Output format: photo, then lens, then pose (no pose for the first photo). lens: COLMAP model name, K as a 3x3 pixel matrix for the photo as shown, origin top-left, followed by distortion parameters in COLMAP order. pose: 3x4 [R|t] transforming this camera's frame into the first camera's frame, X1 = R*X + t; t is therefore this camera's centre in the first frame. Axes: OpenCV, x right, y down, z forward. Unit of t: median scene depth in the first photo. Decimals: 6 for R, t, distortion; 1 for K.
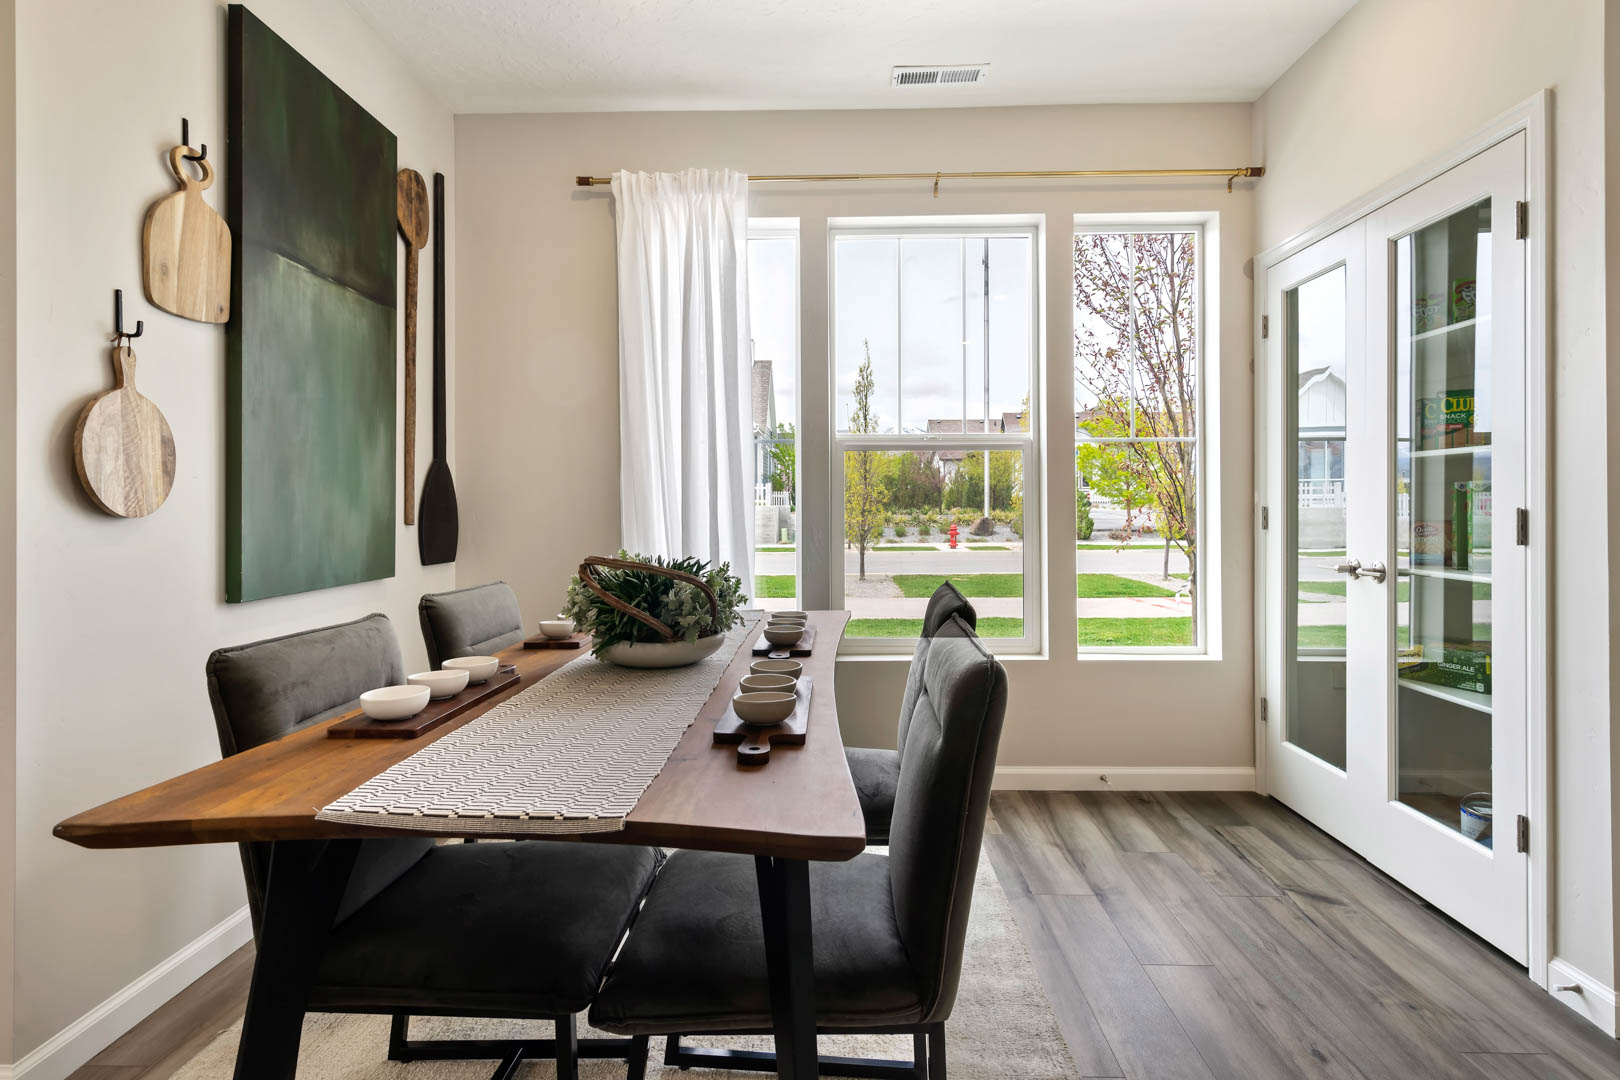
lens RADIAL K [[831.4, 0, 811.6], [0, 831.4, 502.9], [0, 0, 1]] dist [0.004954, 0.000832]
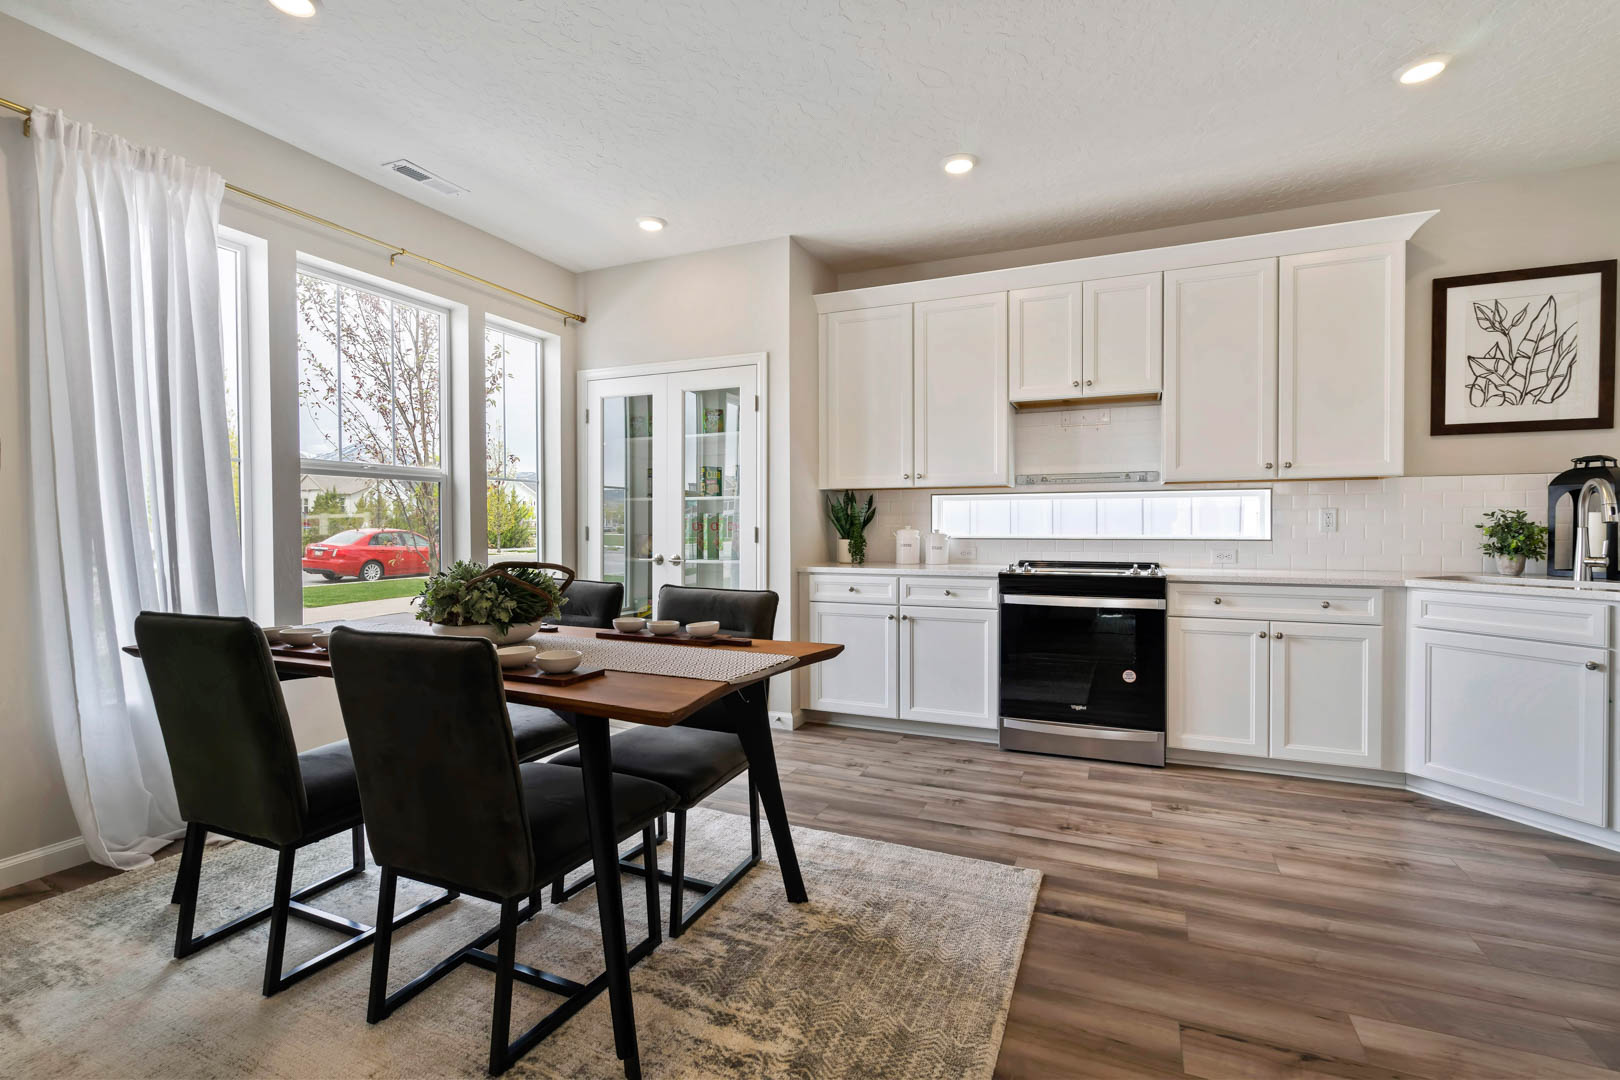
lens RADIAL K [[730.8, 0, 810.0], [0, 730.8, 540.0], [0, 0, 1]] dist [-0.015544, 0.000079]
pose [[0.374926, -0.015824, 0.926920, -0.674095], [-0.002694, 0.999832, 0.018158, 0.003996], [-0.927051, -0.009305, 0.374821, 0.063037]]
